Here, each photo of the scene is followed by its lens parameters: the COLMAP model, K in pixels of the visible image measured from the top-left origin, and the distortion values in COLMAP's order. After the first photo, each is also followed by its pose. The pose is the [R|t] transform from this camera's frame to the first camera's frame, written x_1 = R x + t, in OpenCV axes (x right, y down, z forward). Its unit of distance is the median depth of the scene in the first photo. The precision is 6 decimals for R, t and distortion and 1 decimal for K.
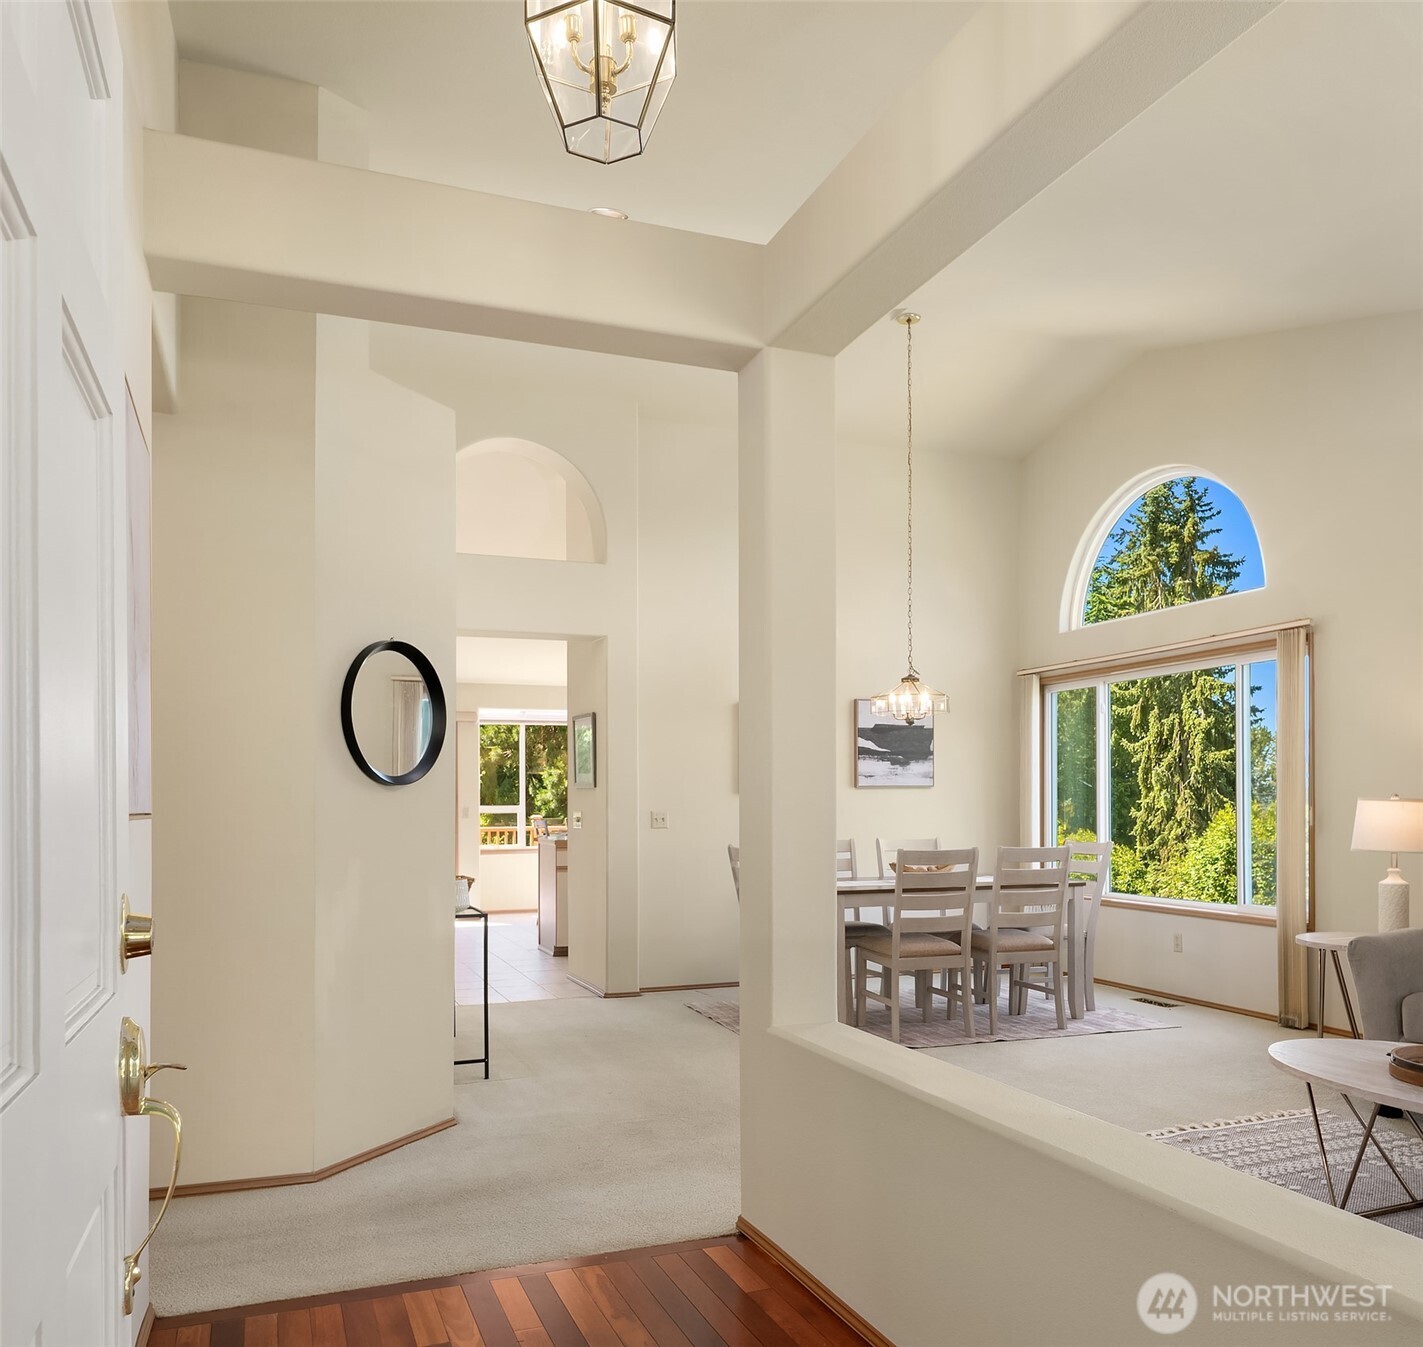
lens RADIAL K [[1183.1, 0, 713.6], [0, 1183.1, 798.0], [0, 0, 1]] dist [0.006040, 0.005127]
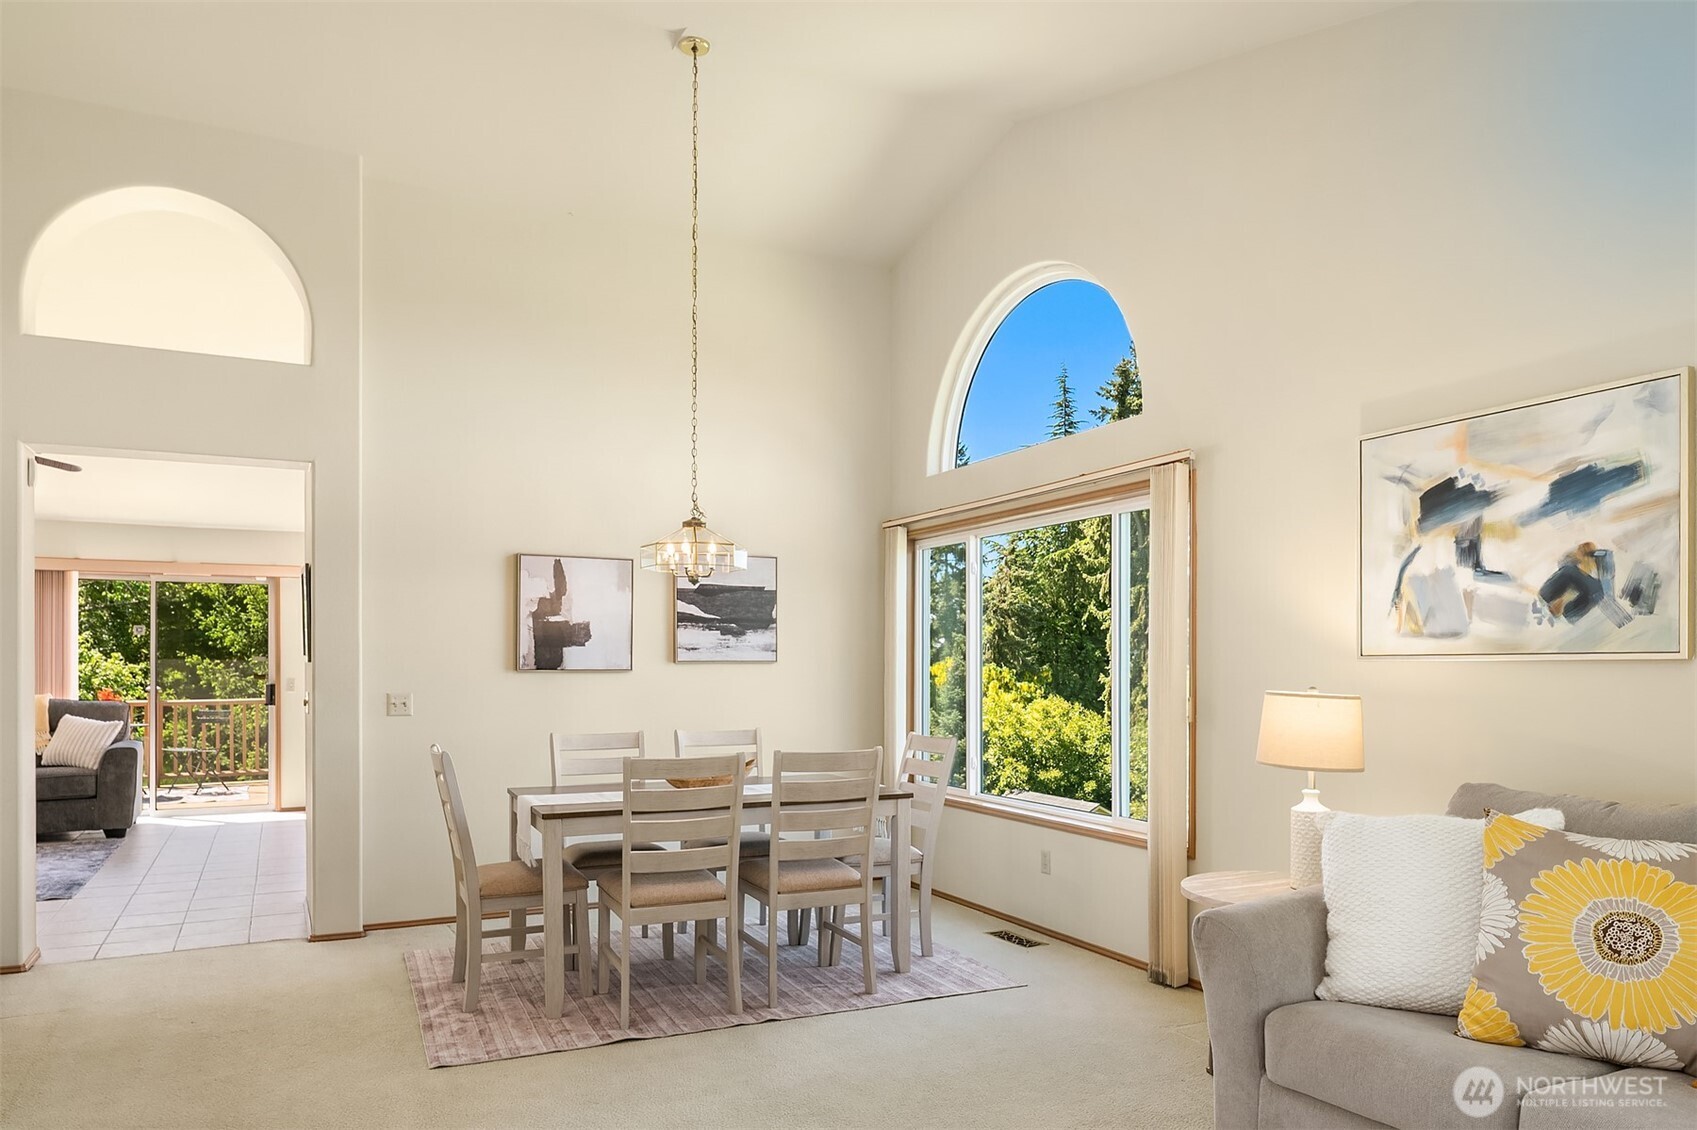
lens RADIAL K [[1122.6, 0, 851.4], [0, 1122.6, 668.1], [0, 0, 1]] dist [-0.005386, -0.003250]
pose [[0.994697, 0.004571, 0.102751, 0.161103], [-0.005372, 0.999957, 0.007516, -0.011669], [-0.102713, -0.008029, 0.994679, 0.230475]]
